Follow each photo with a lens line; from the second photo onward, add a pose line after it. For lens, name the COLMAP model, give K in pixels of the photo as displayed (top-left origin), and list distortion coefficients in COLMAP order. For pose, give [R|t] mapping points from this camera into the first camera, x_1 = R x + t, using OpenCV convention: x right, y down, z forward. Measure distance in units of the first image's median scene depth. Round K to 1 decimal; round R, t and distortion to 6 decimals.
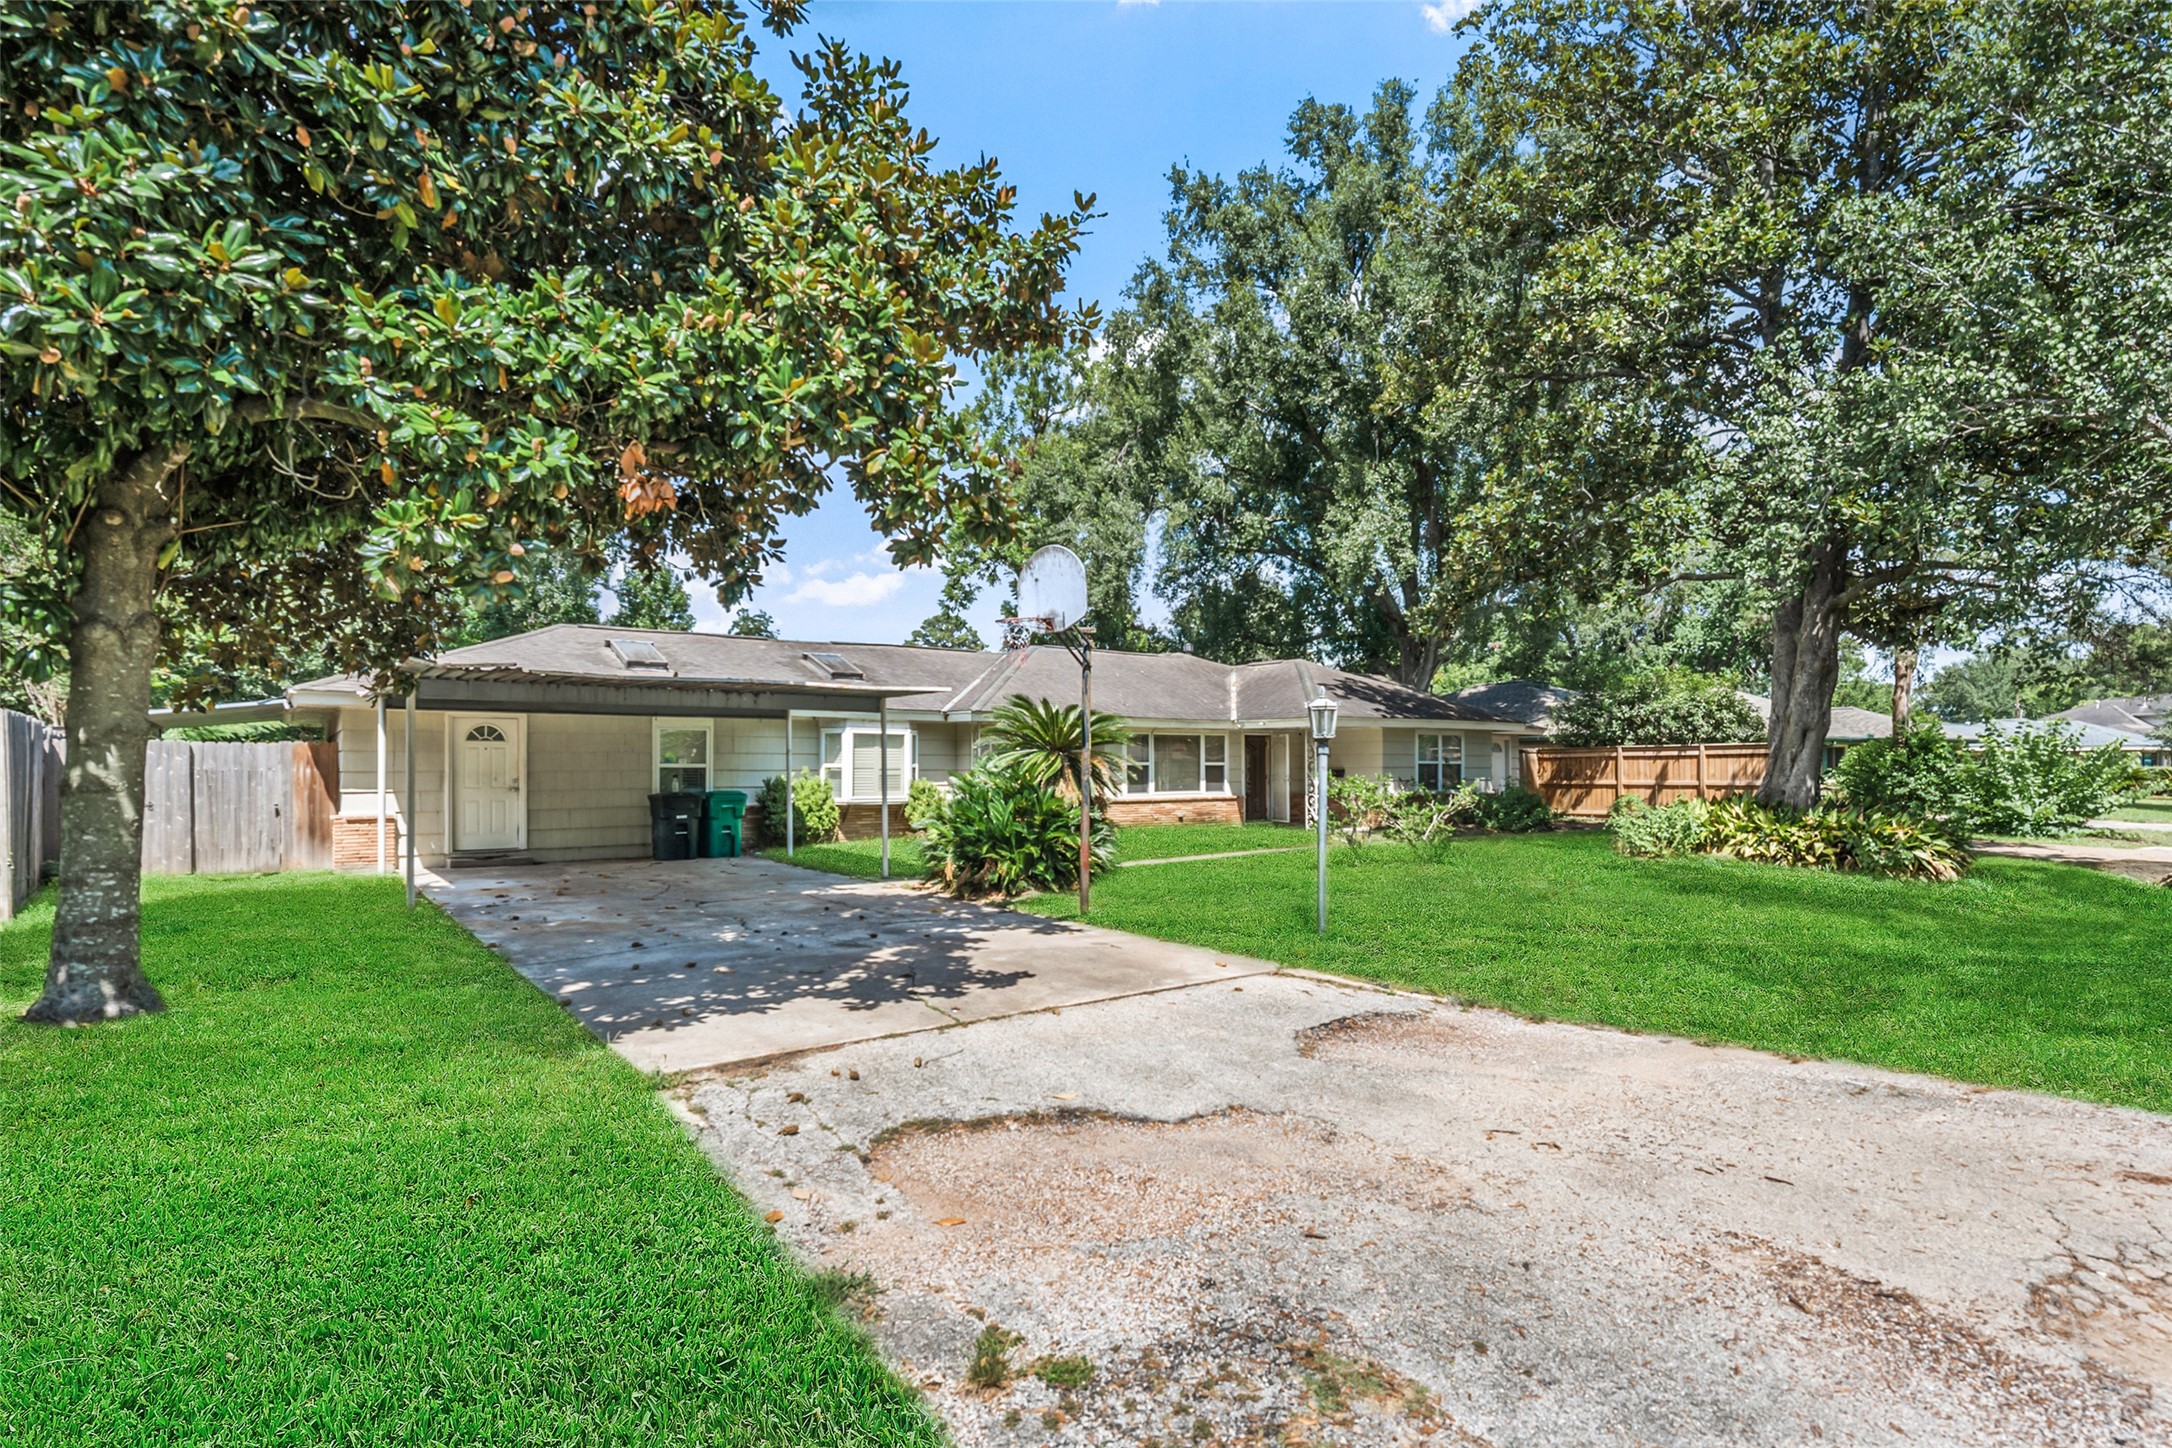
lens RADIAL K [[1088.6, 0, 1086.7], [0, 1088.6, 734.6], [0, 0, 1]] dist [-0.003430, -0.000226]
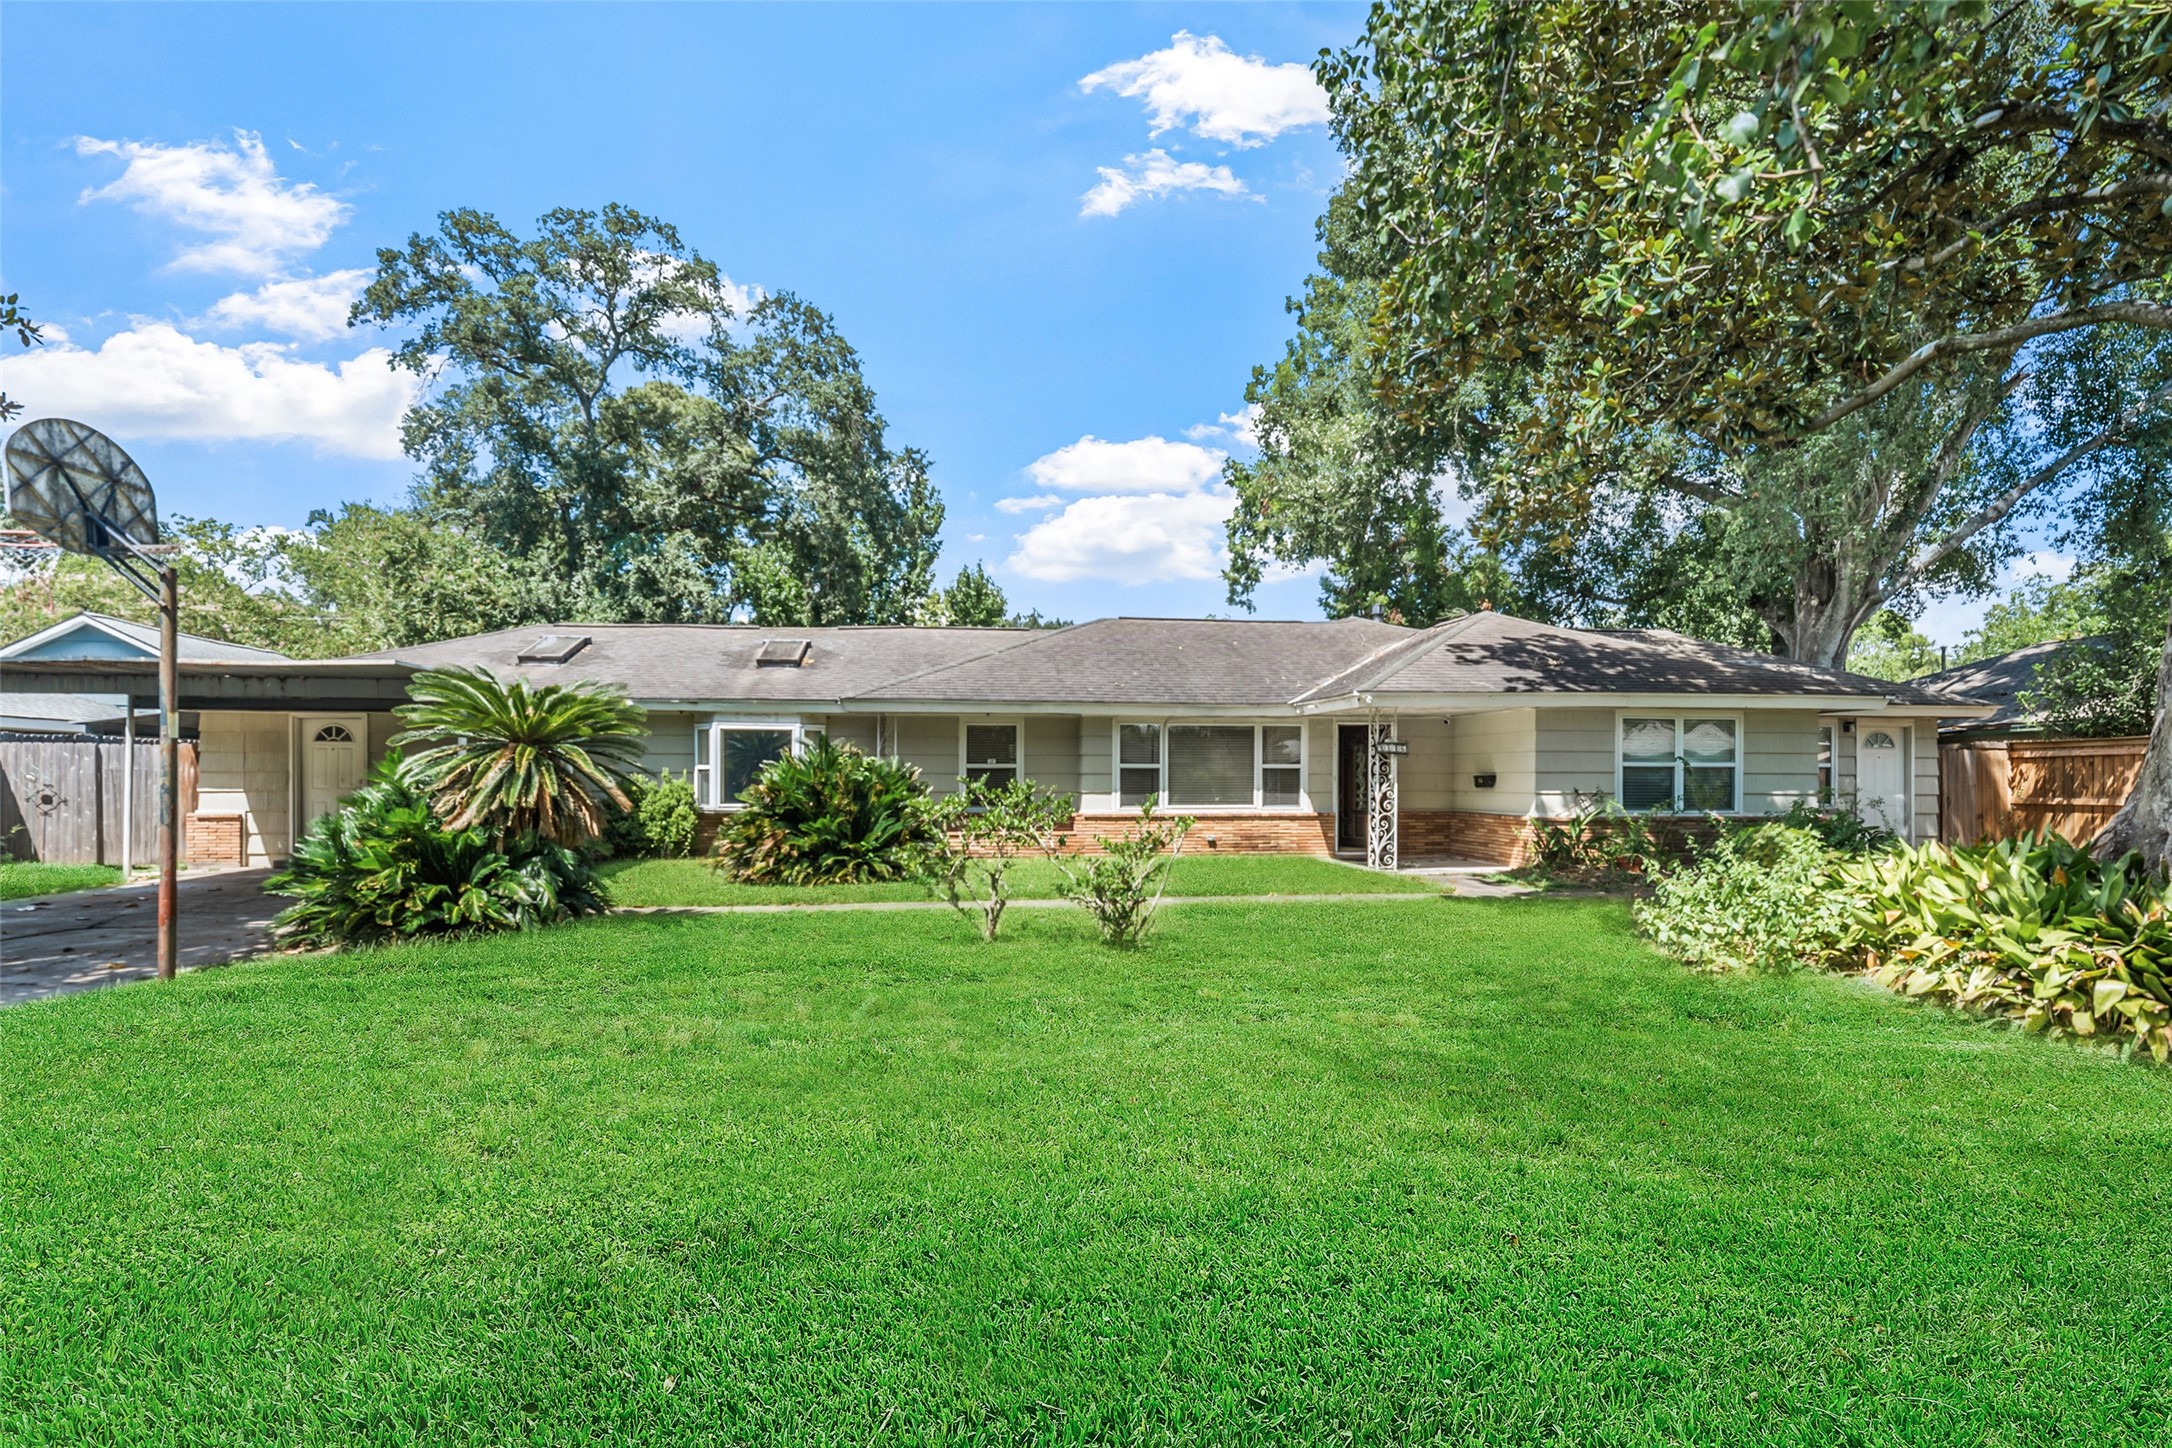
lens RADIAL K [[1088.6, 0, 1085.4], [0, 1088.6, 734.1], [0, 0, 1]] dist [-0.003430, -0.000226]
pose [[0.861201, -0.015008, -0.508043, 0.384692], [0.011775, 0.999885, -0.009576, 0.012005], [0.508128, 0.002264, 0.861279, 0.352990]]
